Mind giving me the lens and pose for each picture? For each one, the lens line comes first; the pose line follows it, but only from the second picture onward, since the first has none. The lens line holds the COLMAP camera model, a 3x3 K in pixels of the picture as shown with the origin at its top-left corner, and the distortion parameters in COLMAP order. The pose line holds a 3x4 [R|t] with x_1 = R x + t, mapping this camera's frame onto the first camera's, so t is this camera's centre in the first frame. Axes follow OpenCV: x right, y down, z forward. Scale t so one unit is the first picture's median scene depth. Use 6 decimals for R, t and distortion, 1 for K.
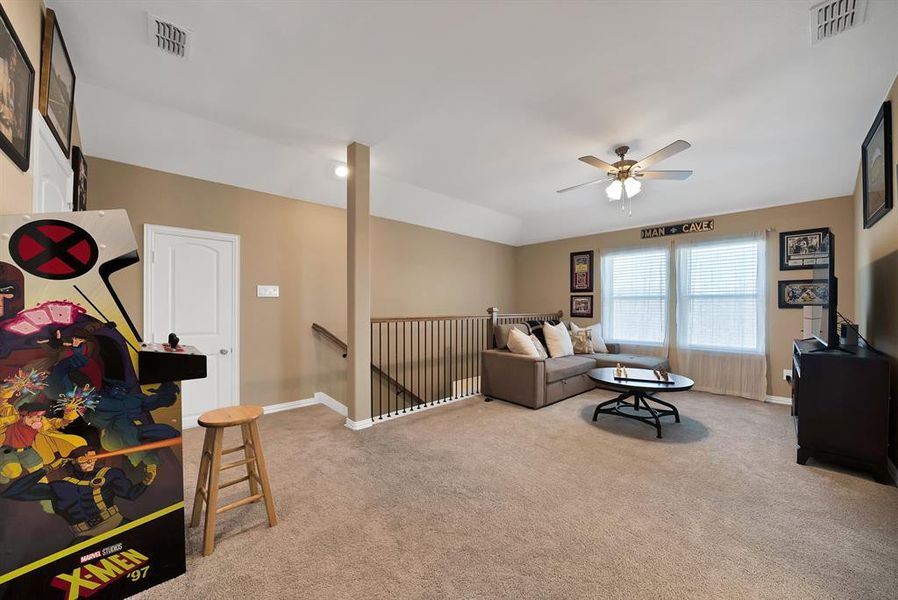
lens RADIAL K [[322.9, 0, 451.7], [0, 322.9, 313.6], [0, 0, 1]] dist [-0.021946, 0.000978]
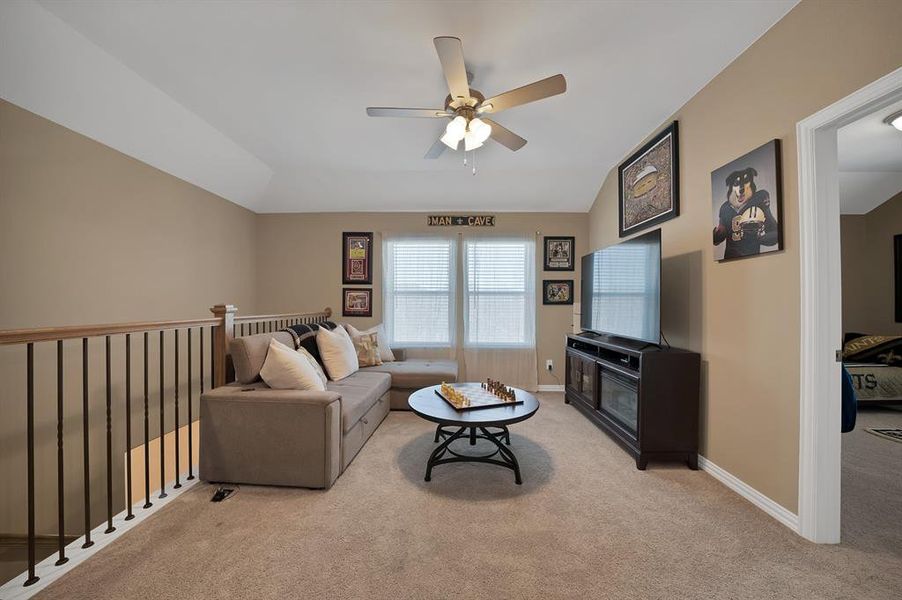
lens RADIAL K [[324.3, 0, 457.0], [0, 324.3, 303.5], [0, 0, 1]] dist [-0.021946, 0.000978]
pose [[0.695688, 0.002240, 0.718341, 0.015508], [0.012085, 0.999817, -0.014822, -0.007729], [-0.718243, 0.018993, 0.695533, 0.381009]]
